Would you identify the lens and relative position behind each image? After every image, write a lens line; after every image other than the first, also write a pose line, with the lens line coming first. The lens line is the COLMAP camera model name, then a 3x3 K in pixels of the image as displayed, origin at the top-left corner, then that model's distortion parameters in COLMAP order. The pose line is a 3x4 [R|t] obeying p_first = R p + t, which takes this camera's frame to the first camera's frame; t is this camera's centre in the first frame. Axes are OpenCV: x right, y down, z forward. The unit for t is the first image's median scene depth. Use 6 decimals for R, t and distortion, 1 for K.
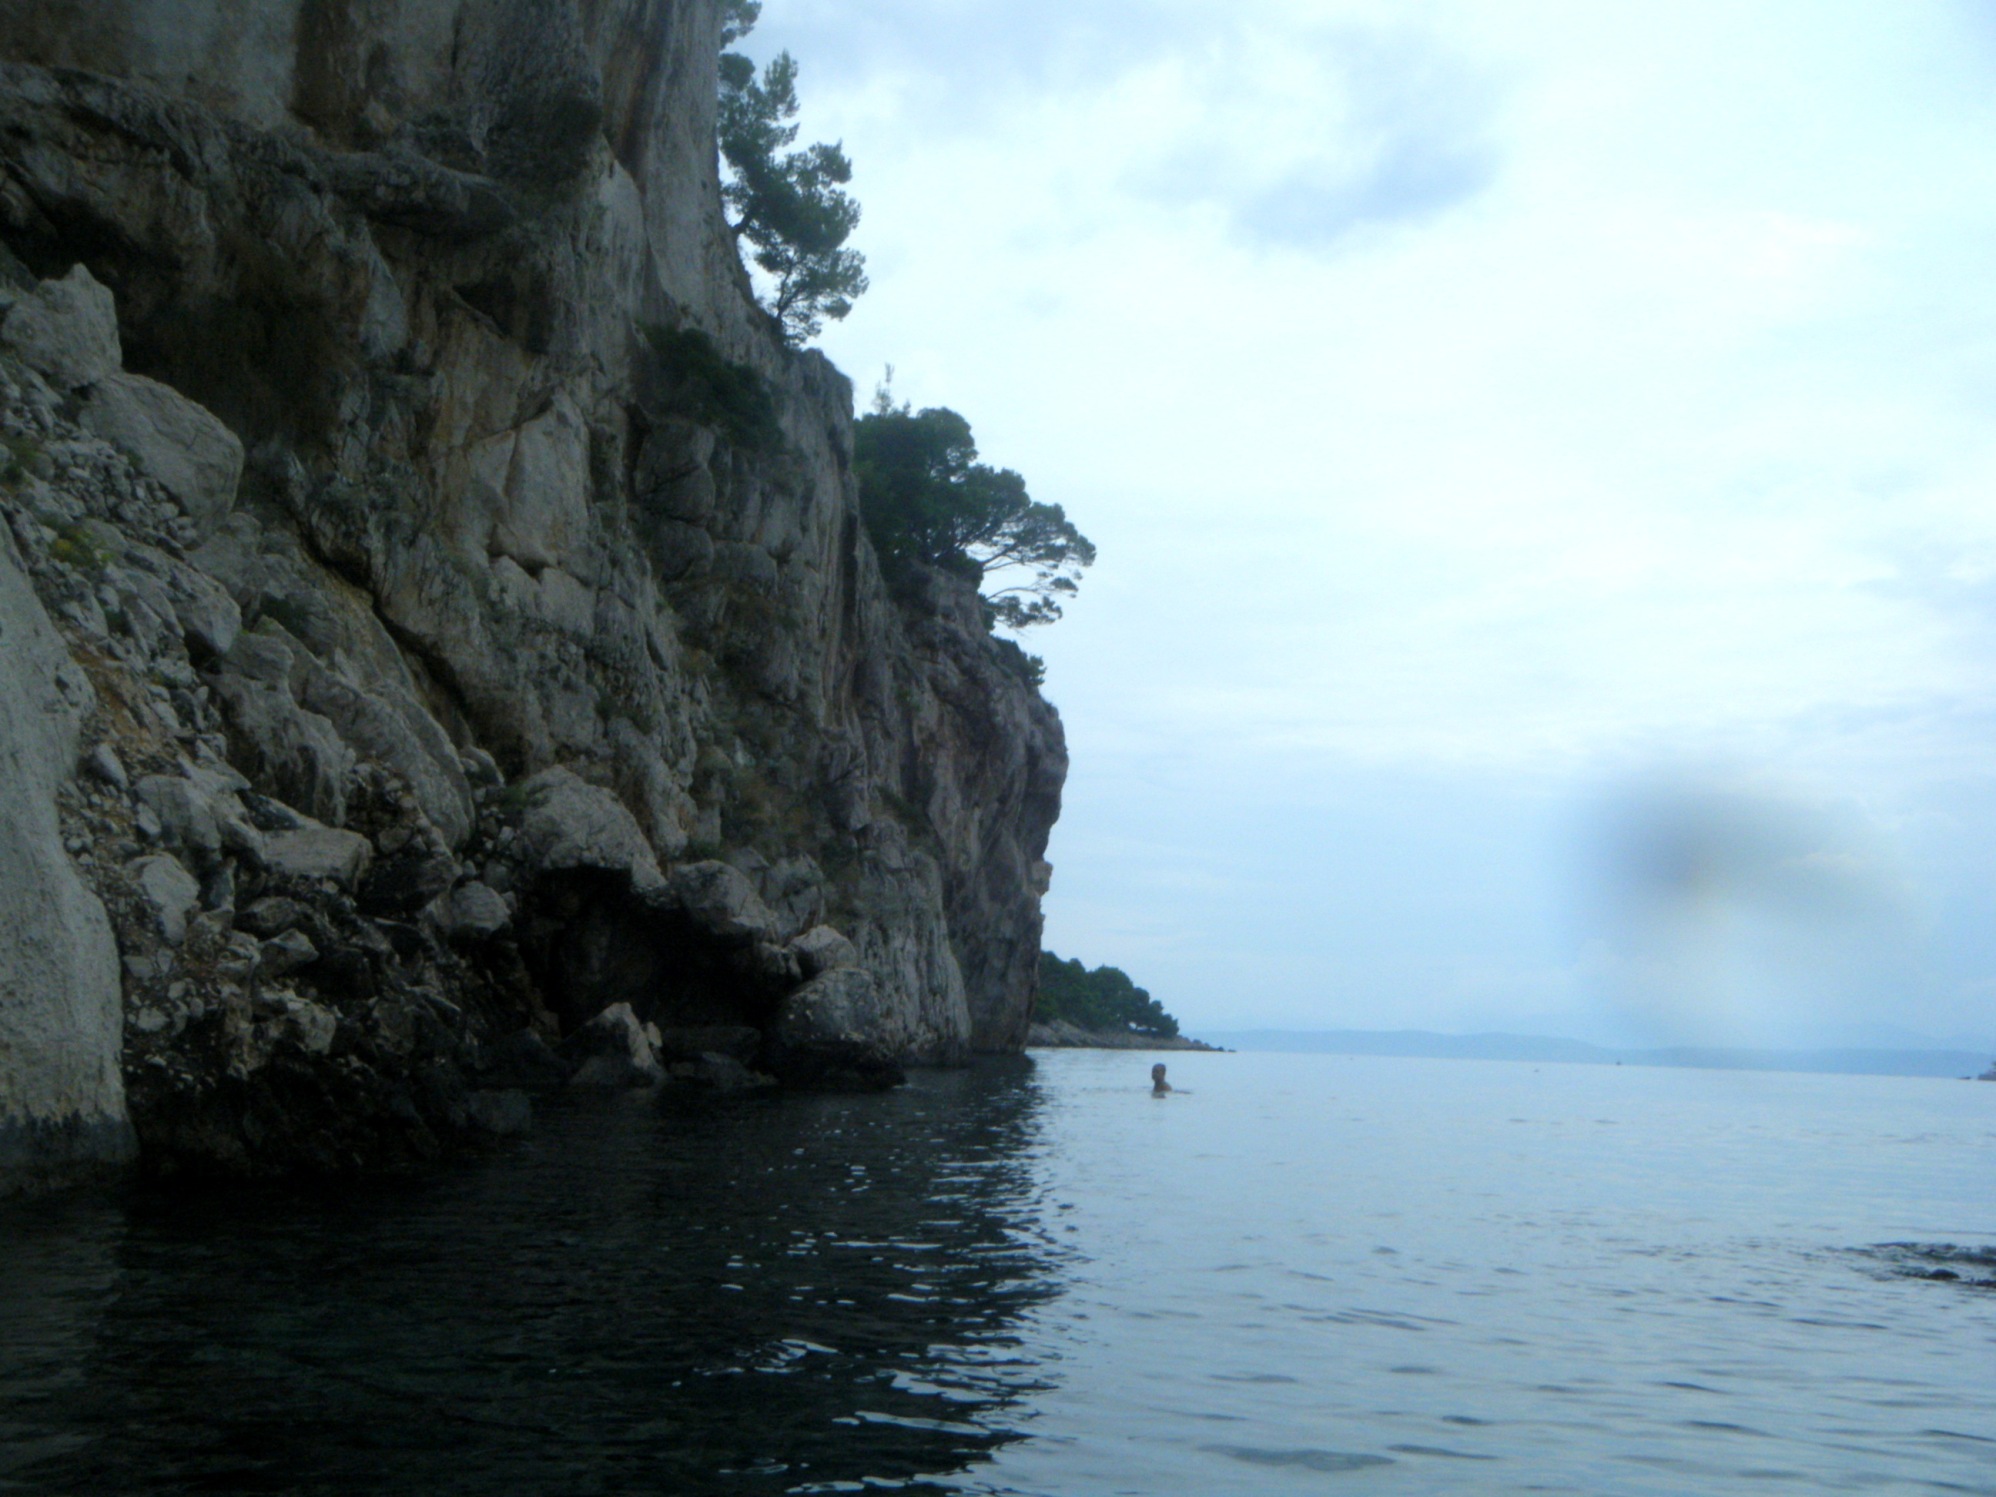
lens RADIAL K [[2090.8, 0, 998.0], [0, 2090.8, 748.5], [0, 0, 1]] dist [0.009765, 0.003833]
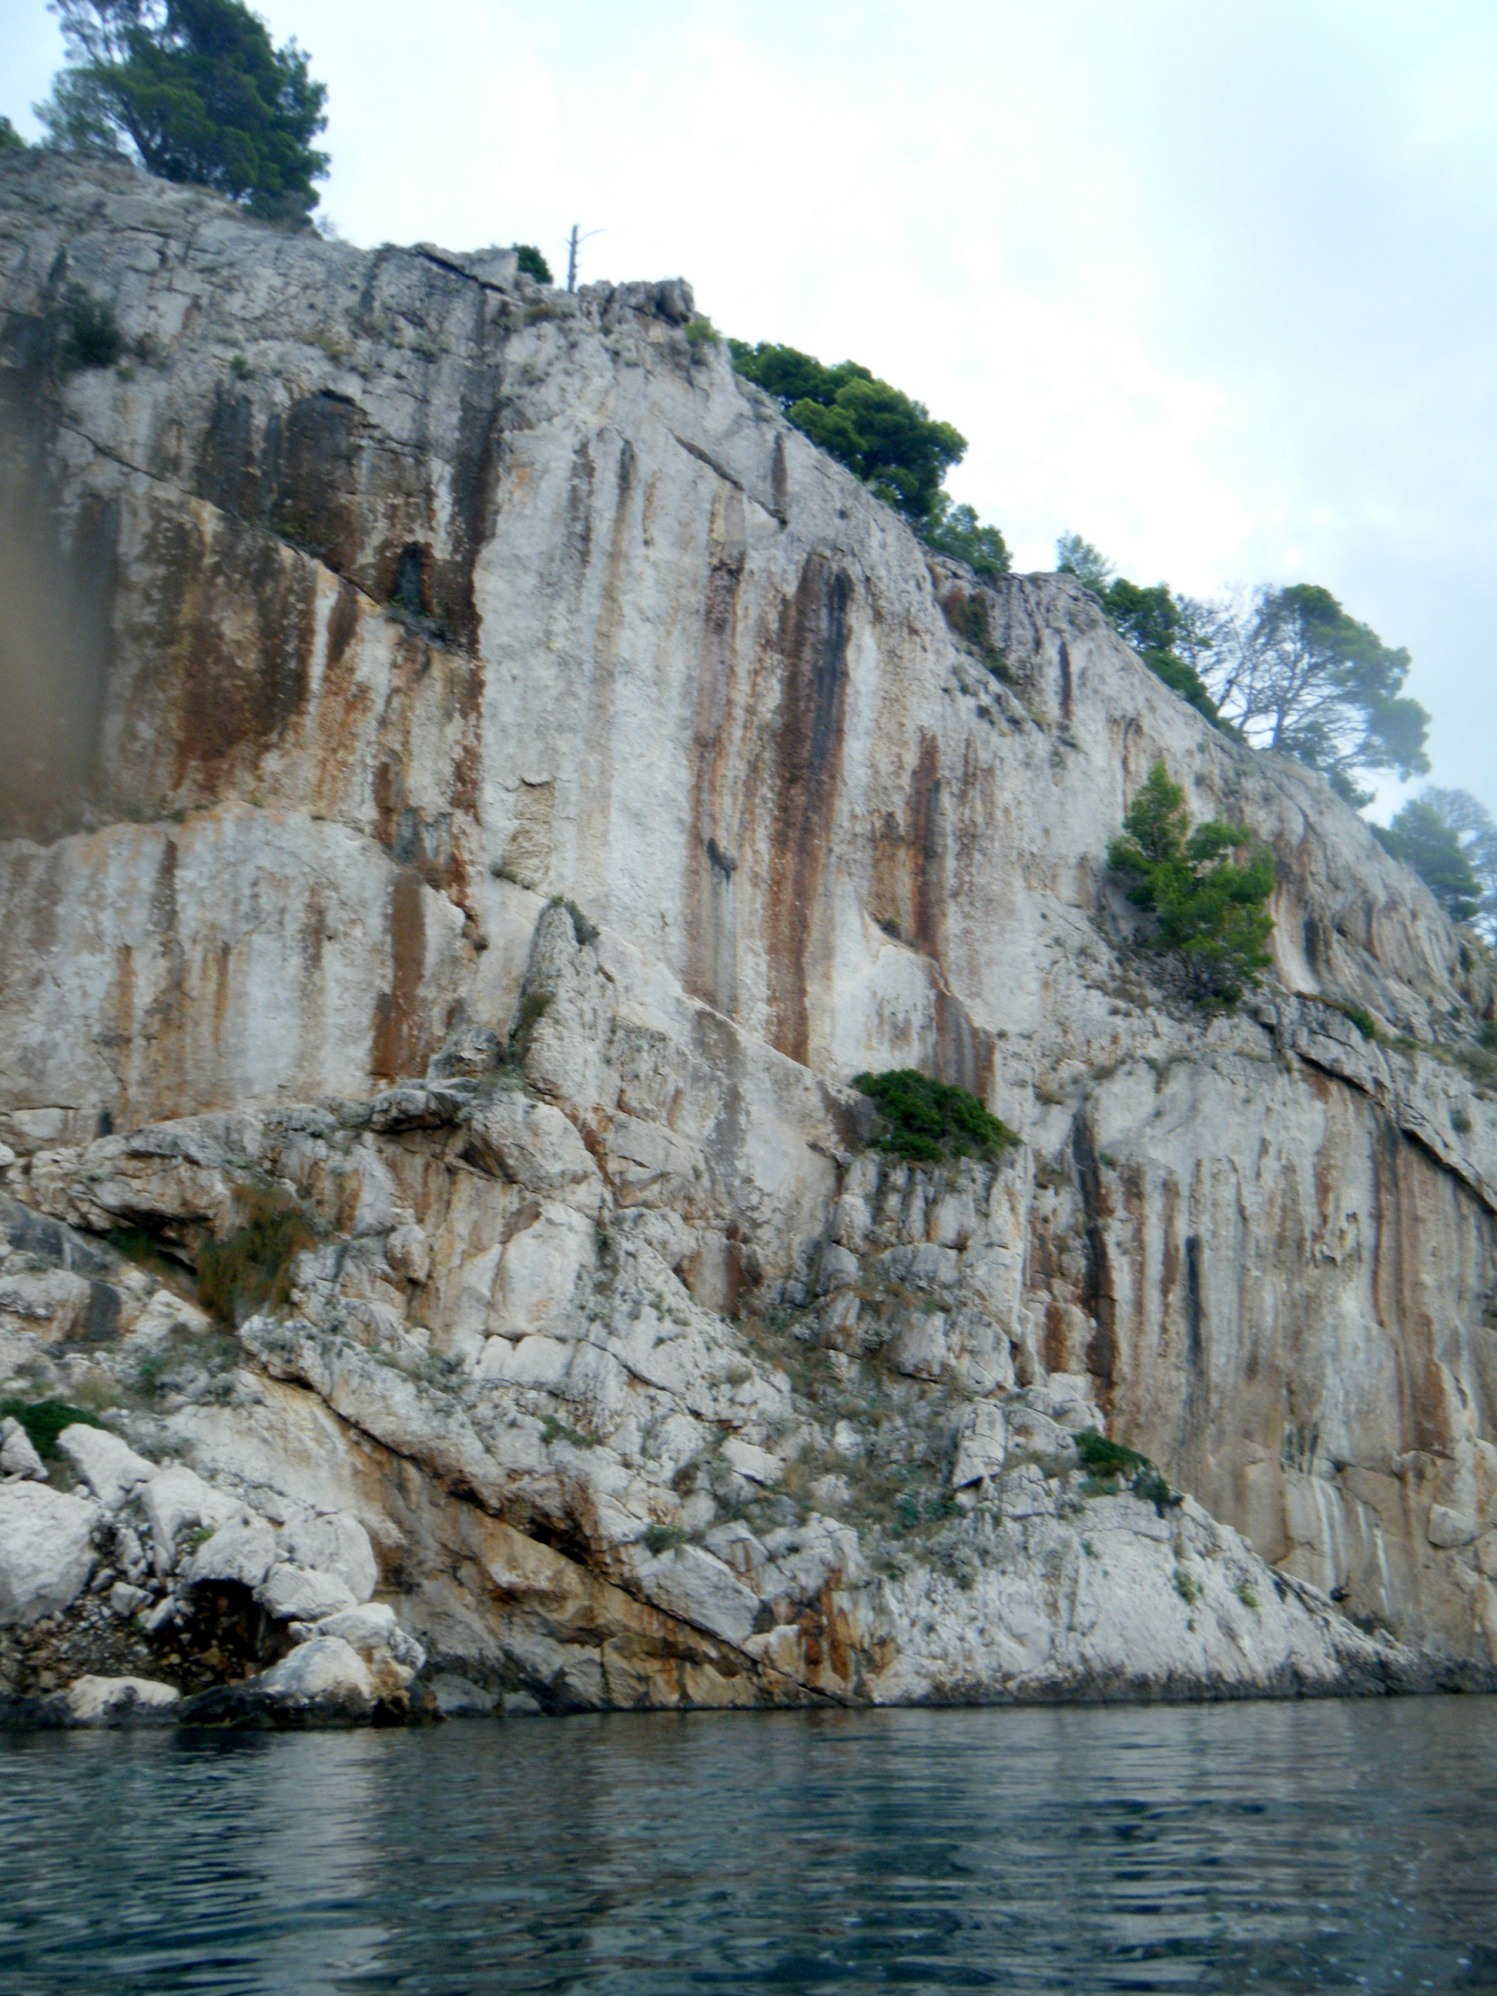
lens RADIAL K [[2033.8, 0, 748.5], [0, 2033.8, 998.0], [0, 0, 1]] dist [0.006157, 0.003023]
pose [[0.605446, -0.294091, -0.739558, 0.938979], [0.145349, 0.954455, -0.260556, 0.071638], [0.782502, 0.050258, 0.620617, 0.277836]]
